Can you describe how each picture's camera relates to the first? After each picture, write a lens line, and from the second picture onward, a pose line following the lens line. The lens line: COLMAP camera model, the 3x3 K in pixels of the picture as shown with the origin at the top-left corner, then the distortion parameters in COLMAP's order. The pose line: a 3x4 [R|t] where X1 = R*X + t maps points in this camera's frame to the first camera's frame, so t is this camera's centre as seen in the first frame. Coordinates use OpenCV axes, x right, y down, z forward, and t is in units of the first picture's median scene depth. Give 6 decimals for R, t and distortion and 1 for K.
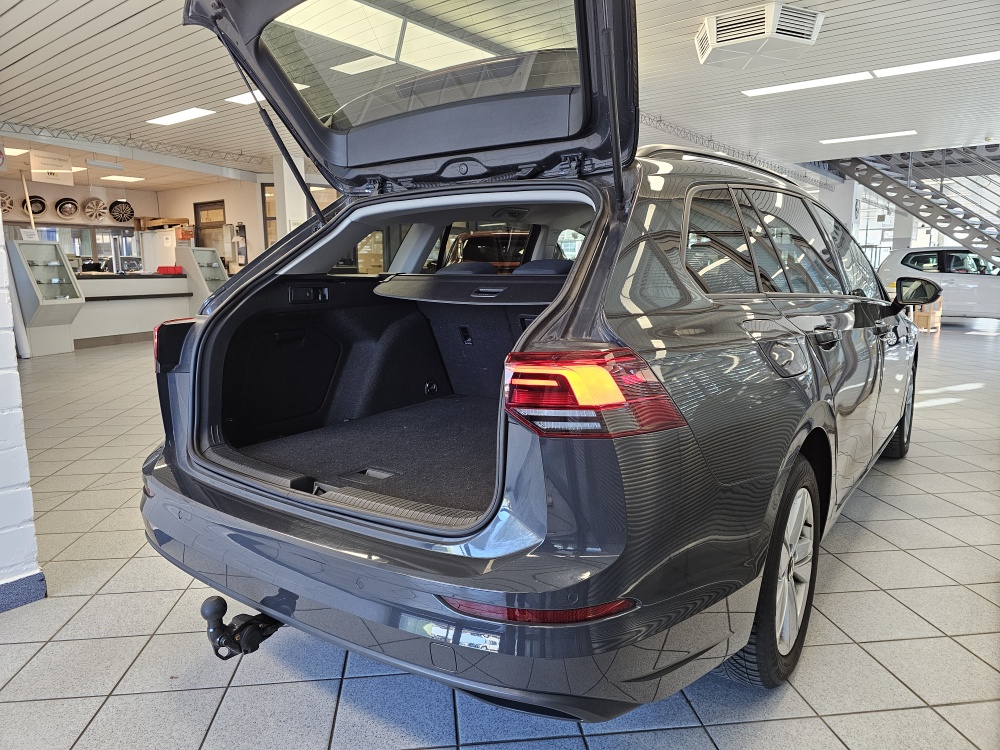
lens RADIAL K [[669.2, 0, 500.0], [0, 669.2, 375.0], [0, 0, 1]] dist [0.004442, 0.001737]
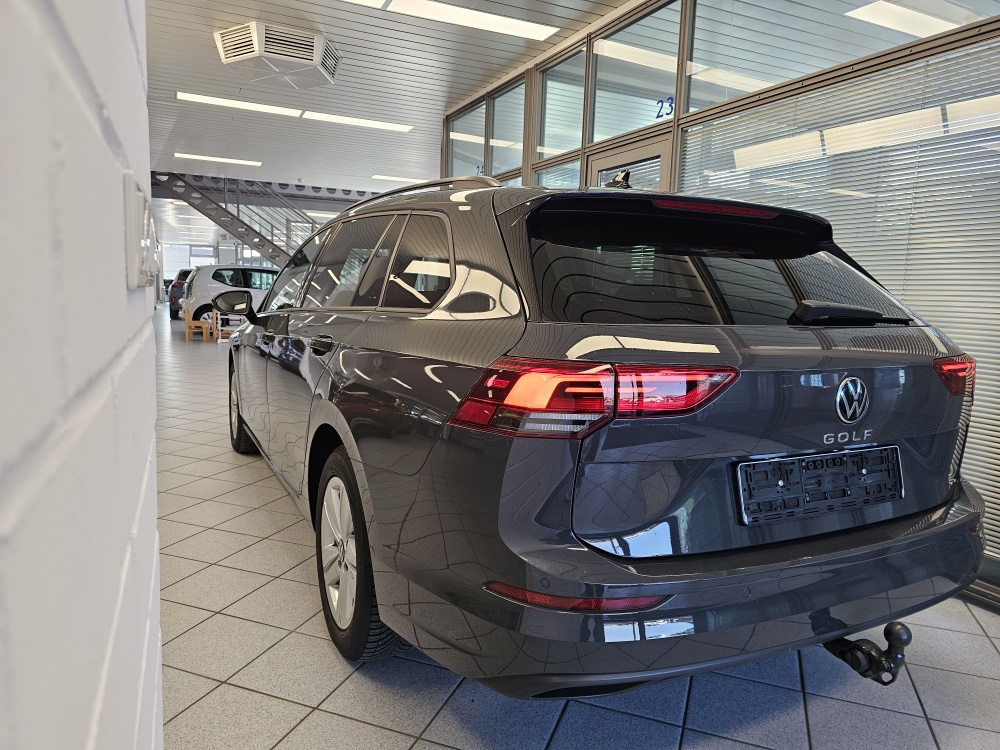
lens RADIAL K [[669.2, 0, 500.0], [0, 669.2, 375.0], [0, 0, 1]] dist [0.004442, 0.001737]
pose [[0.451984, -0.092348, 0.887233, -0.229714], [0.106612, 0.993090, 0.049055, -0.022379], [-0.885632, 0.072418, 0.458706, 0.153397]]
